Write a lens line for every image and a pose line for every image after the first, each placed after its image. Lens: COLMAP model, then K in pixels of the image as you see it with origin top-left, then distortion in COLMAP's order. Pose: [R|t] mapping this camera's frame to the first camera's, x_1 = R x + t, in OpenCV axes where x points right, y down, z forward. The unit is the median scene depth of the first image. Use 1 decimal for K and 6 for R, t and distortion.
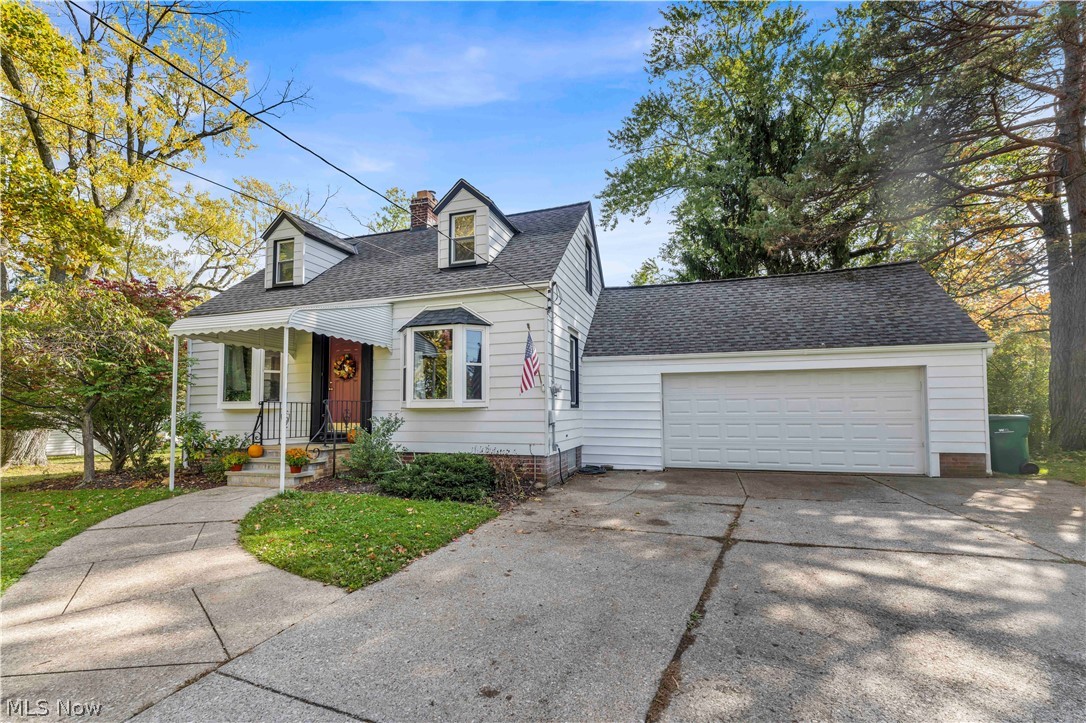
lens RADIAL K [[453.1, 0, 548.4], [0, 453.1, 383.3], [0, 0, 1]] dist [-0.000131, 0.000097]
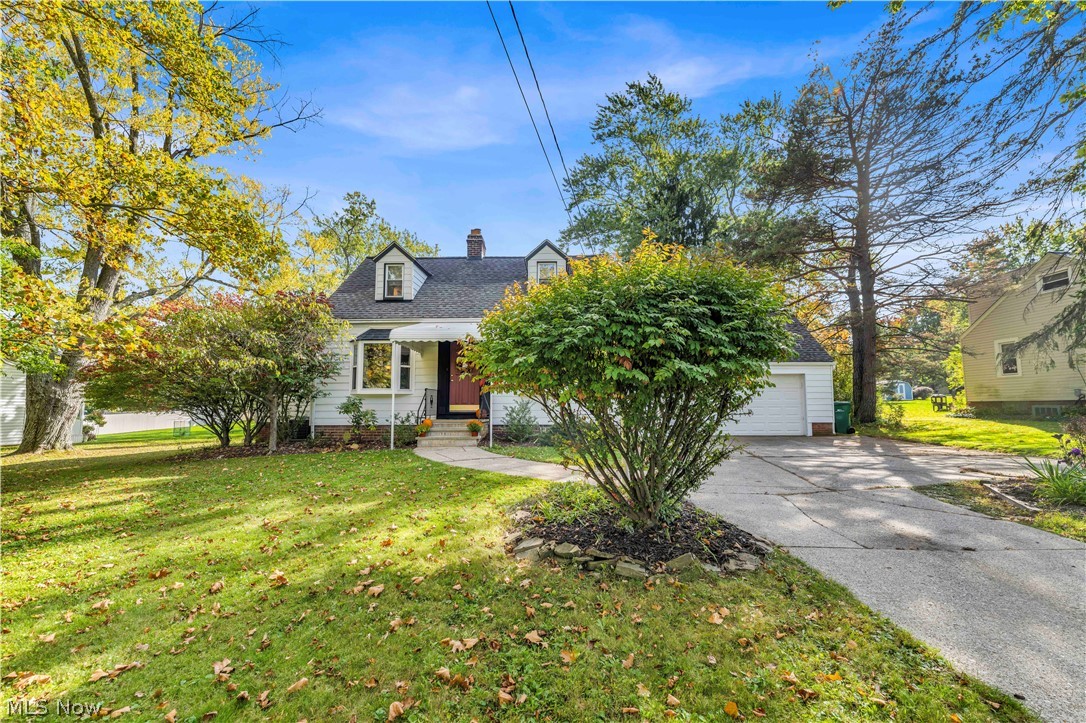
lens RADIAL K [[453.1, 0, 540.6], [0, 453.1, 363.7], [0, 0, 1]] dist [-0.000131, 0.000097]
pose [[0.961420, 0.030105, 0.273432, -0.538345], [-0.019855, 0.998995, -0.040180, 0.011284], [-0.274366, 0.033201, 0.961052, -0.351985]]
